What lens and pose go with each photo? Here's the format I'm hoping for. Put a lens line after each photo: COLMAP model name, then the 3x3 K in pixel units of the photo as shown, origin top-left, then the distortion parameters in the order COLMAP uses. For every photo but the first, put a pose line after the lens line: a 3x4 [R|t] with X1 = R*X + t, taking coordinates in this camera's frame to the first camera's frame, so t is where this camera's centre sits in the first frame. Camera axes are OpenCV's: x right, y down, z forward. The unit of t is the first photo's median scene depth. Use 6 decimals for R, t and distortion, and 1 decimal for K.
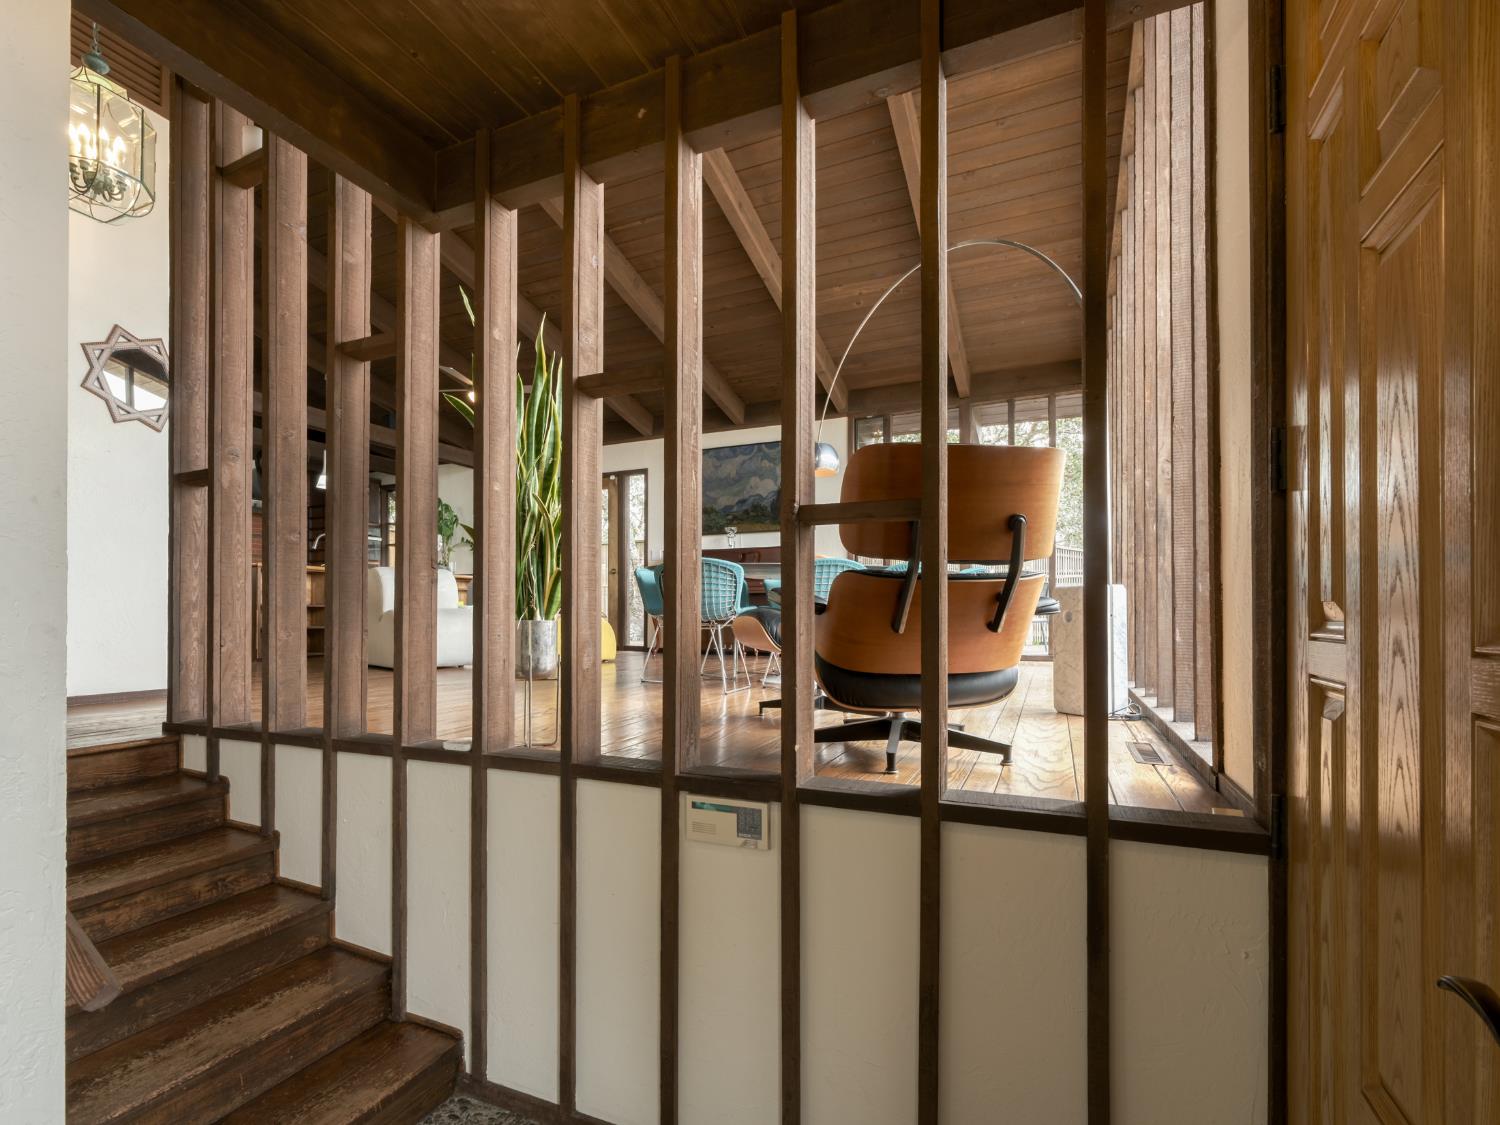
lens RADIAL K [[742.9, 0, 698.8], [0, 742.9, 604.7], [0, 0, 1]] dist [-0.005812, -0.000737]
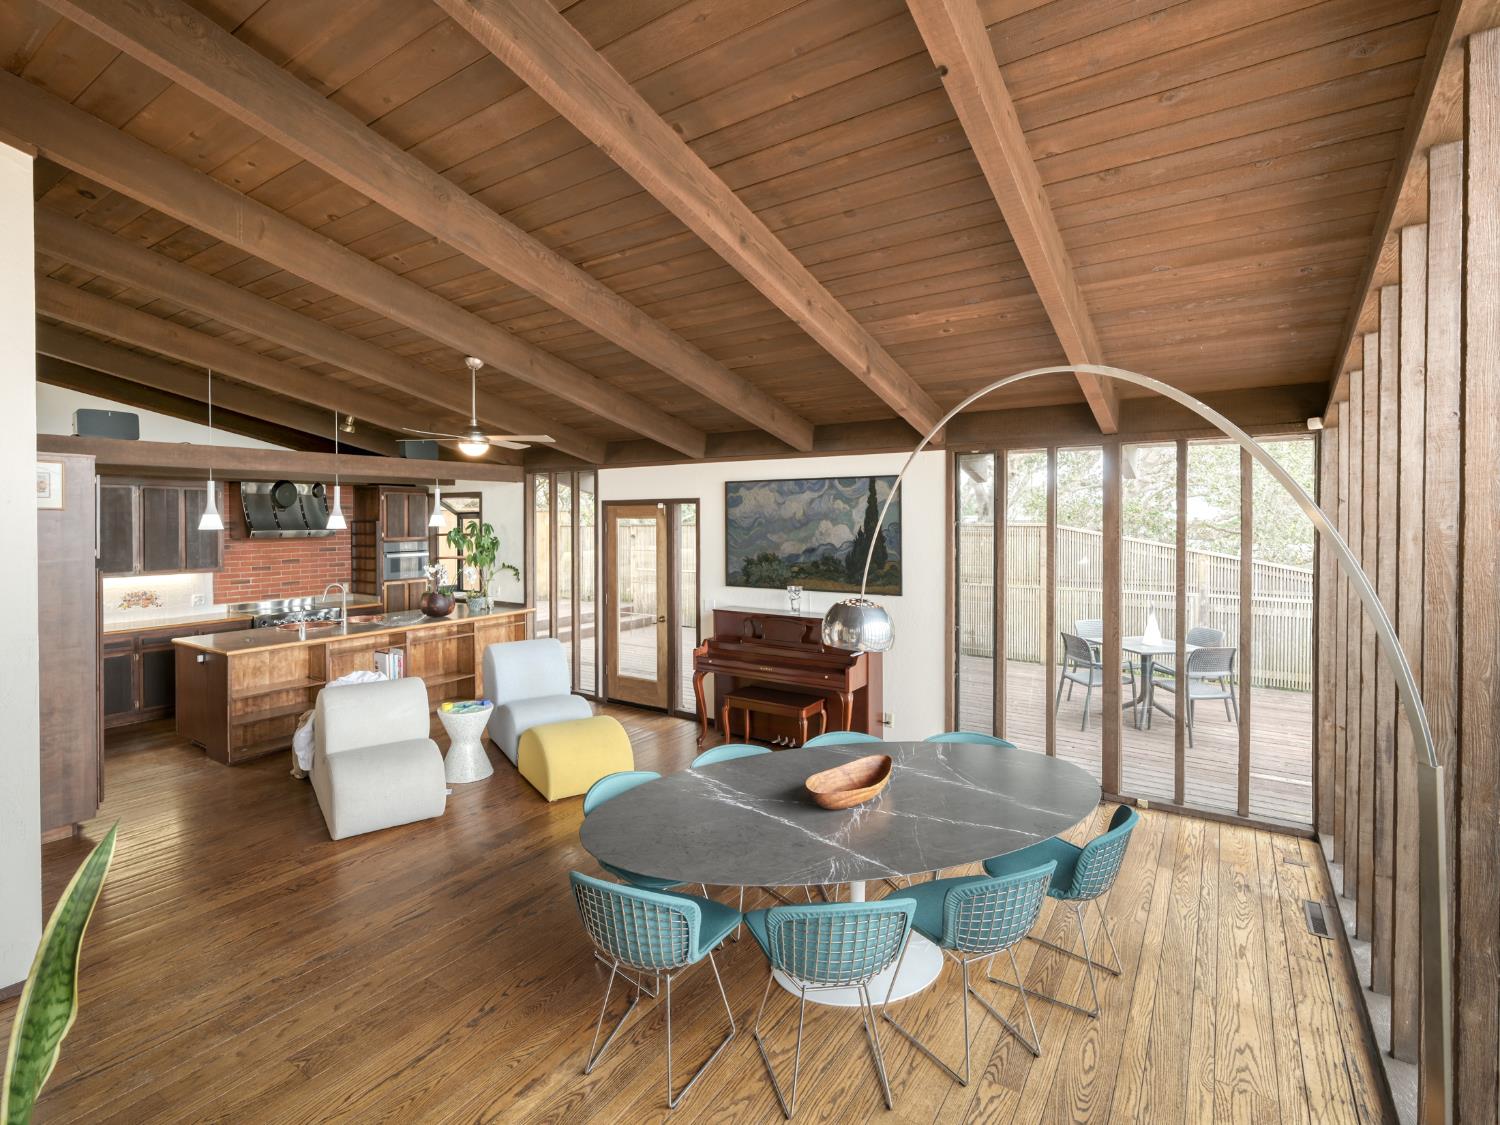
lens RADIAL K [[742.9, 0, 716.1], [0, 742.9, 521.0], [0, 0, 1]] dist [-0.005812, -0.000737]
pose [[0.987462, -0.003871, -0.157811, 0.085254], [0.006131, 0.999886, 0.013834, -0.184140], [0.157739, -0.014628, 0.987372, 0.209756]]
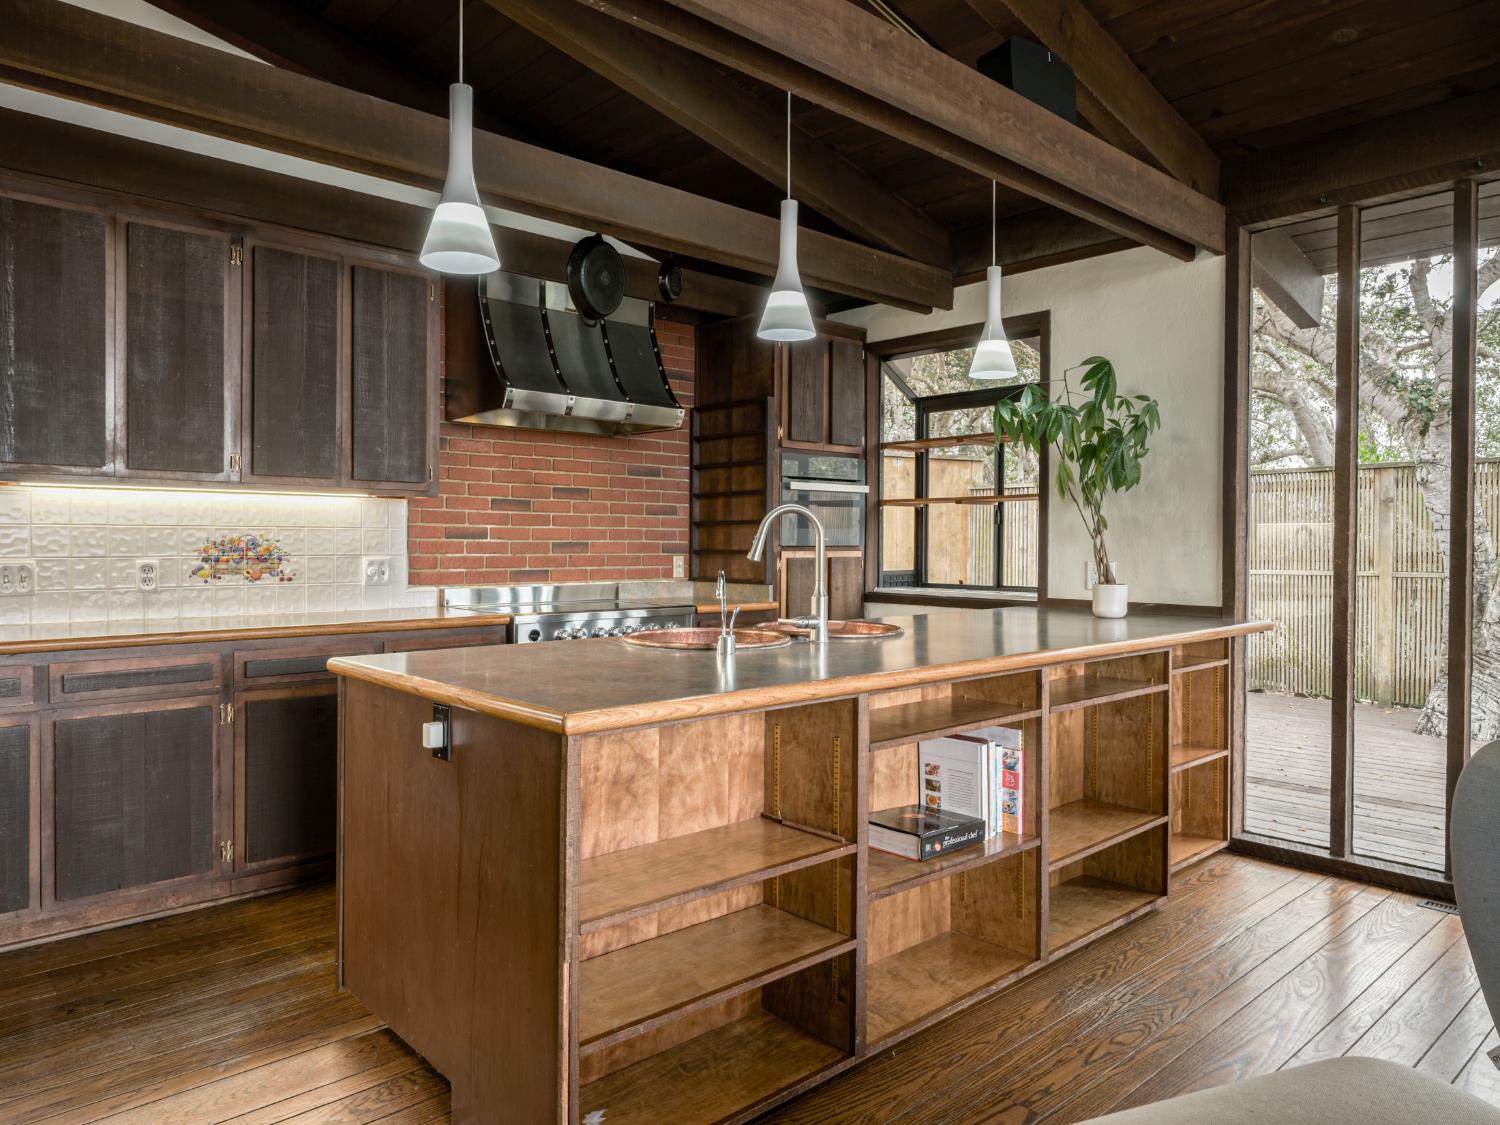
lens RADIAL K [[1024.7, 0, 744.9], [0, 1024.7, 549.4], [0, 0, 1]] dist [0.000670, -0.004445]
pose [[0.928969, 0.008738, -0.370055, -0.392824], [-0.003165, 0.999872, 0.015666, -0.086839], [0.370145, -0.013382, 0.928878, 0.665742]]
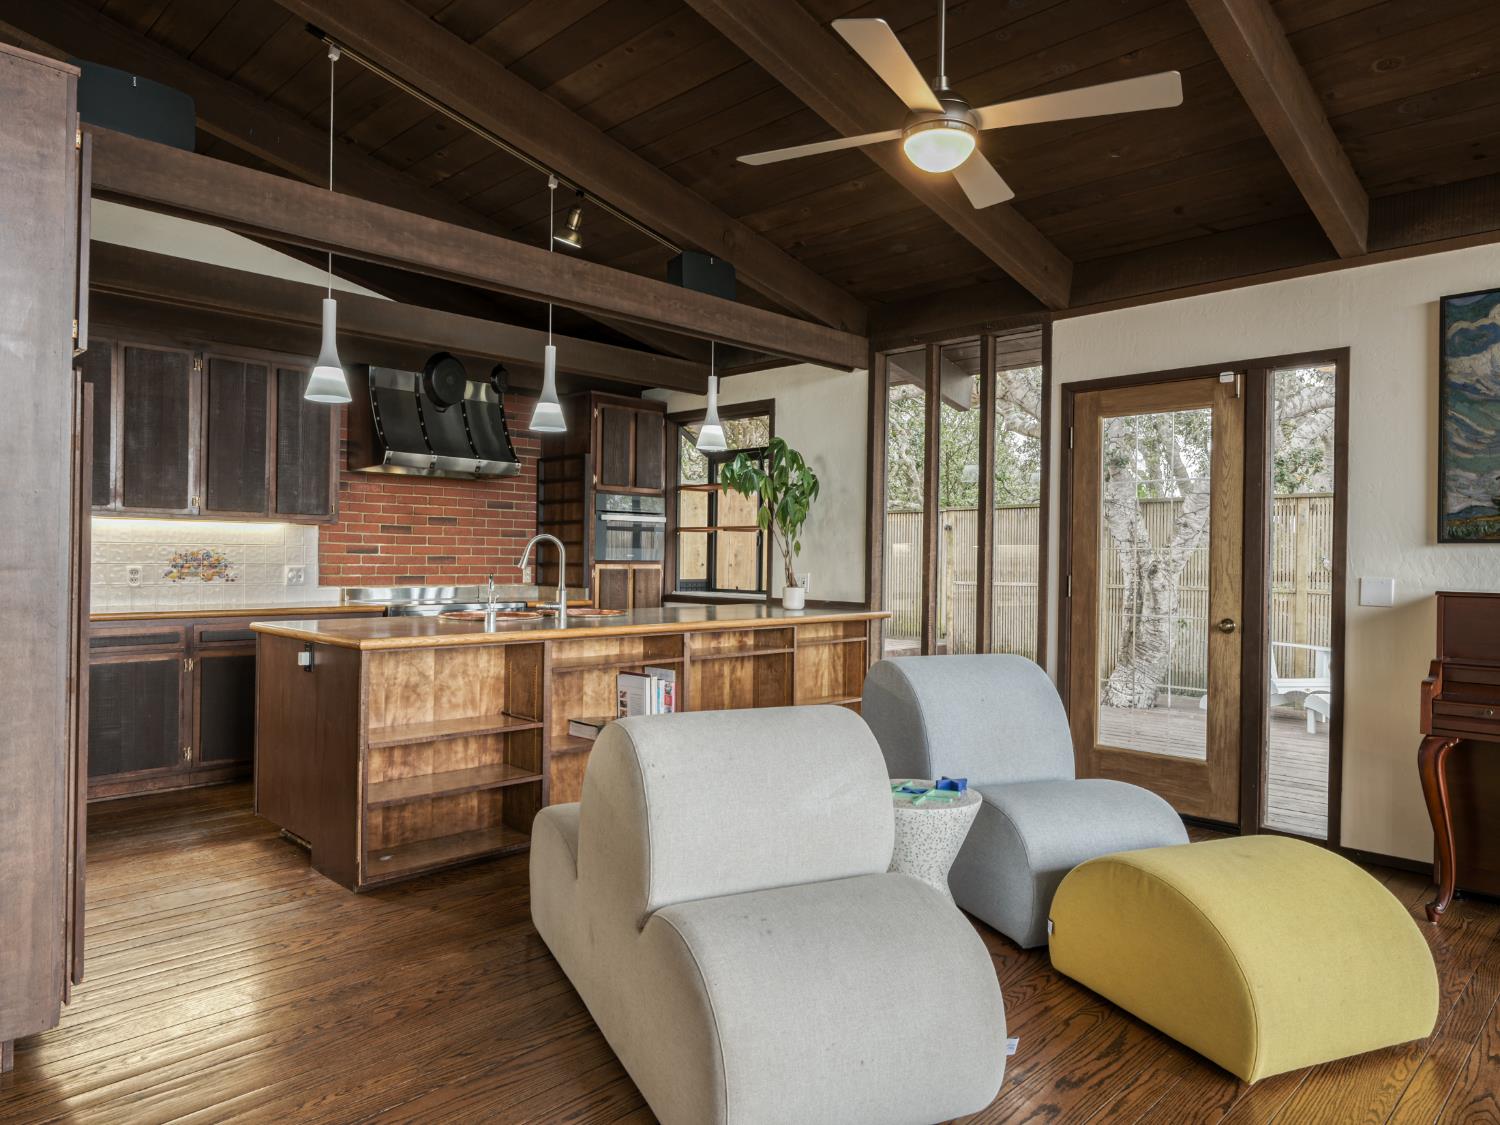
lens RADIAL K [[991.5, 0, 747.6], [0, 991.5, 558.8], [0, 0, 1]] dist [0.000994, -0.002824]
pose [[0.946377, 0.014007, -0.322760, -0.203297], [-0.011643, 0.999889, 0.009254, -0.089894], [0.322854, -0.005000, 0.946436, 0.492306]]
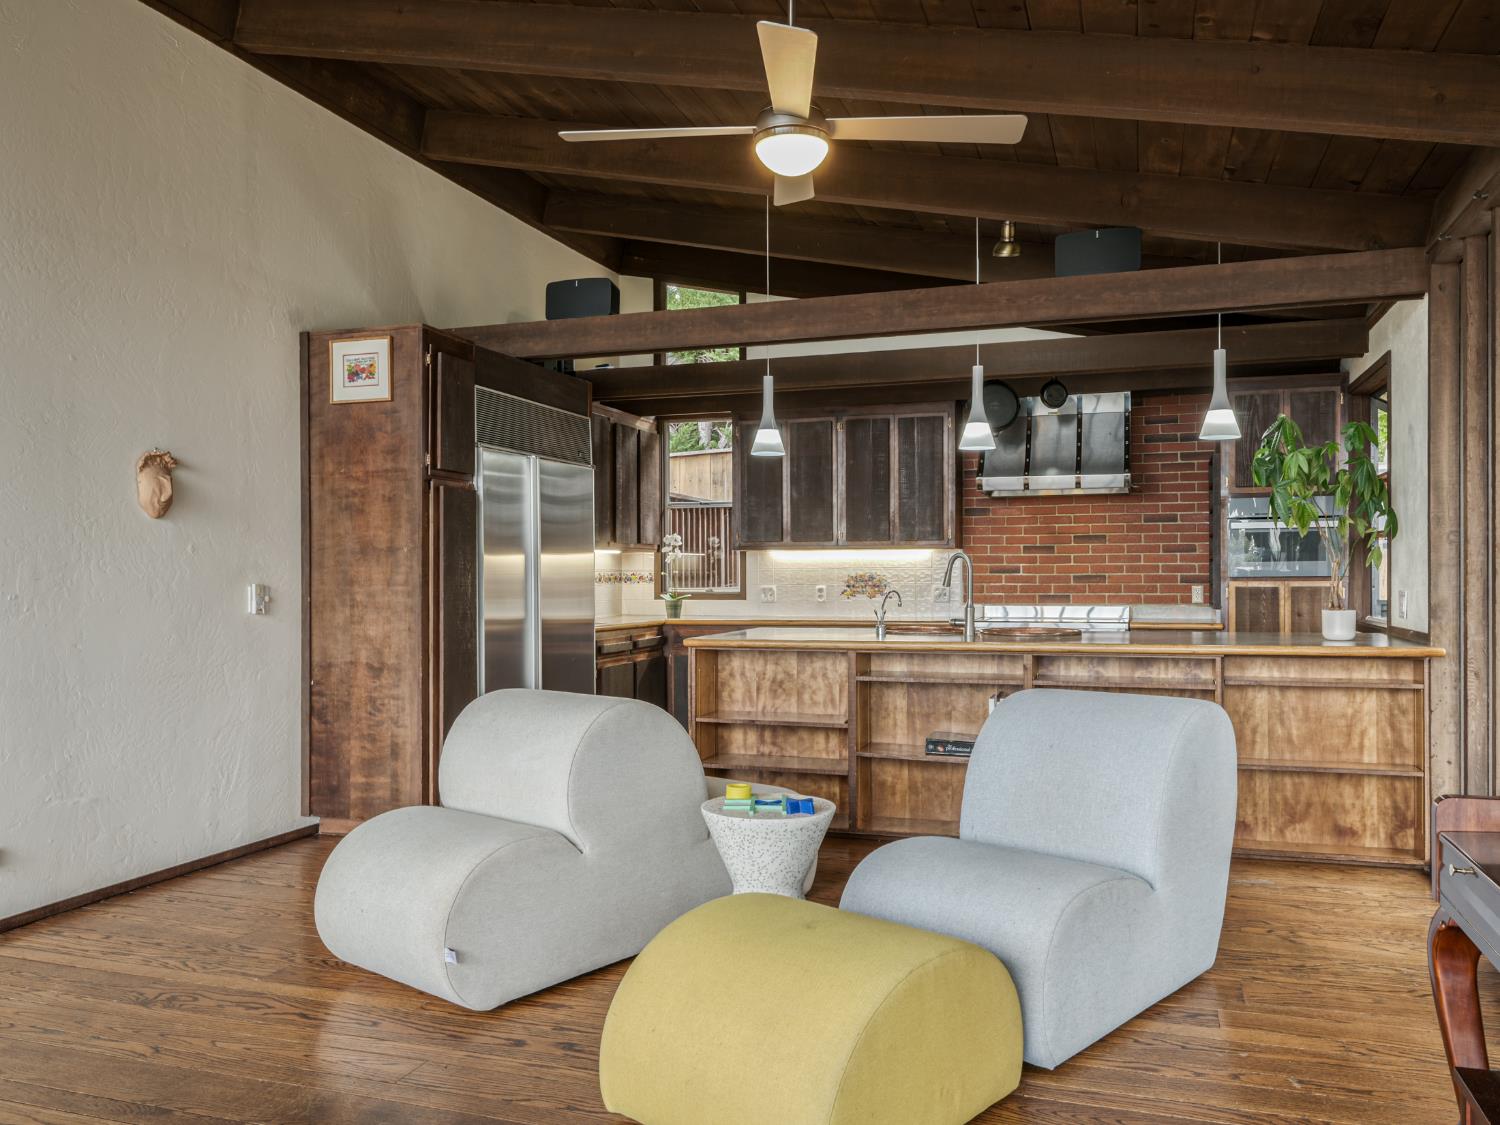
lens RADIAL K [[1096.2, 0, 748.6], [0, 1096.2, 575.0], [0, 0, 1]] dist [-0.002407, -0.003056]
pose [[0.129335, 0.001186, -0.991600, 0.152230], [0.013067, 0.999910, 0.002900, -0.087380], [0.991515, -0.013333, 0.129308, 0.810038]]
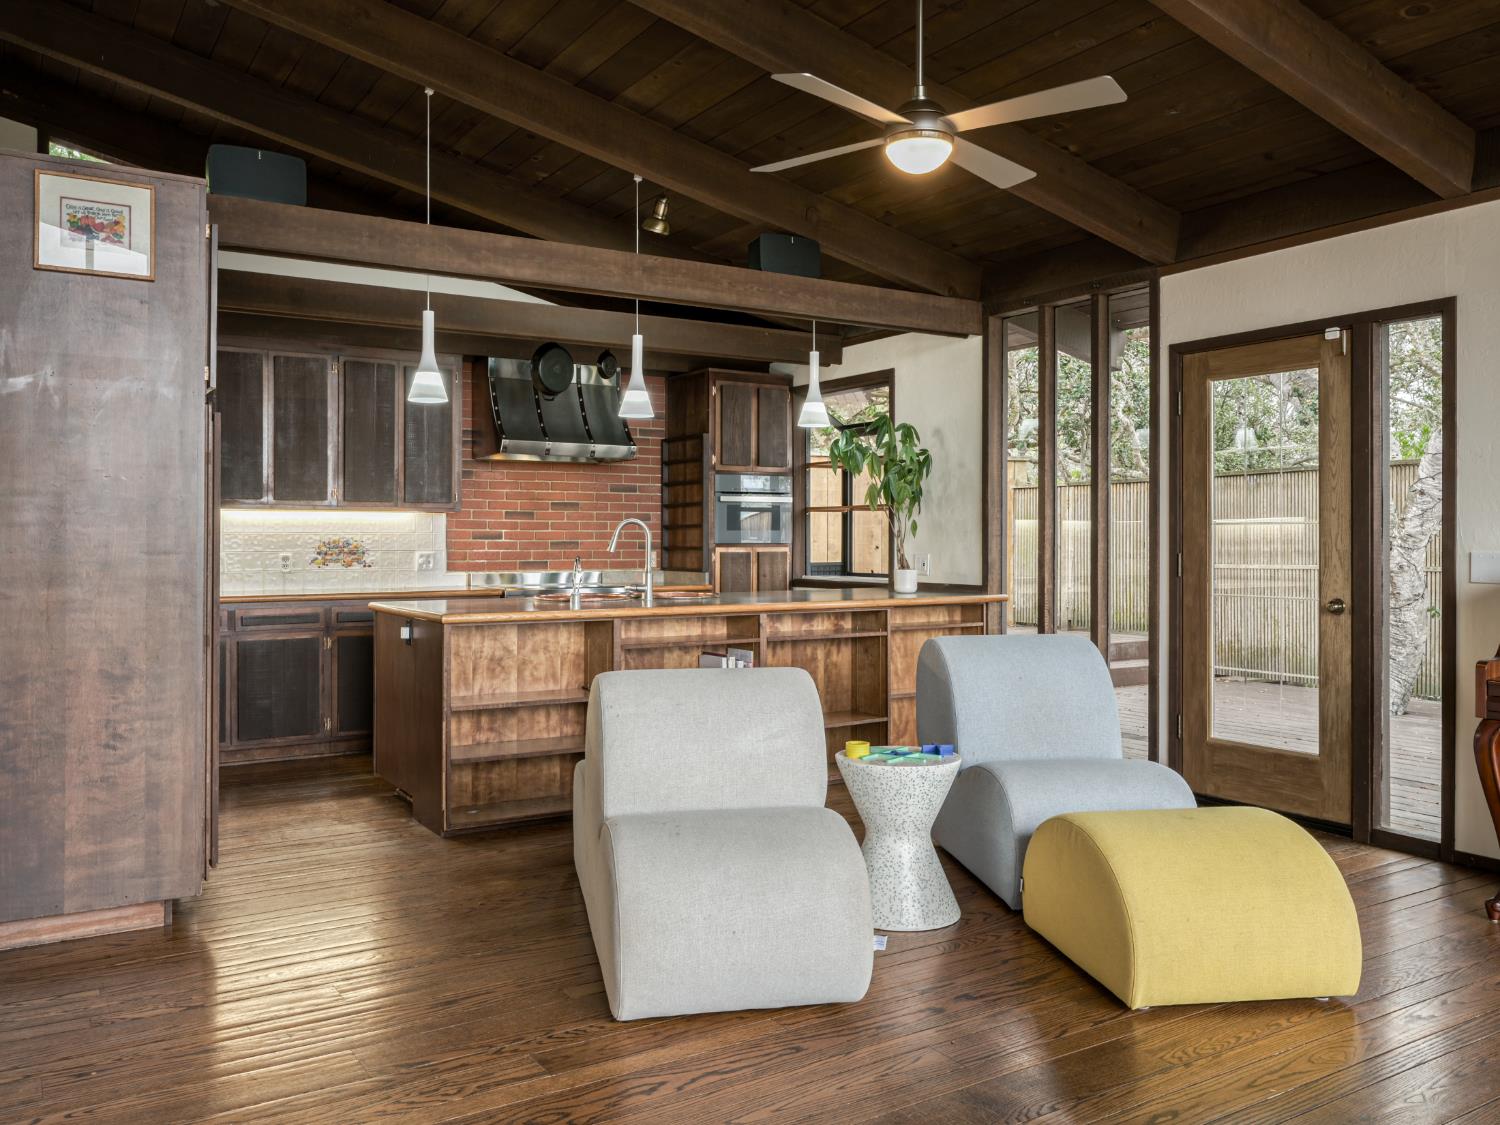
lens RADIAL K [[1207.9, 0, 703.5], [0, 1207.9, 534.5], [0, 0, 1]] dist [-0.007874, 0.013658]
pose [[0.836058, -0.000695, -0.548641, -0.059081], [0.003351, 0.999987, 0.003840, -0.090467], [0.548632, -0.005049, 0.836049, 0.413179]]
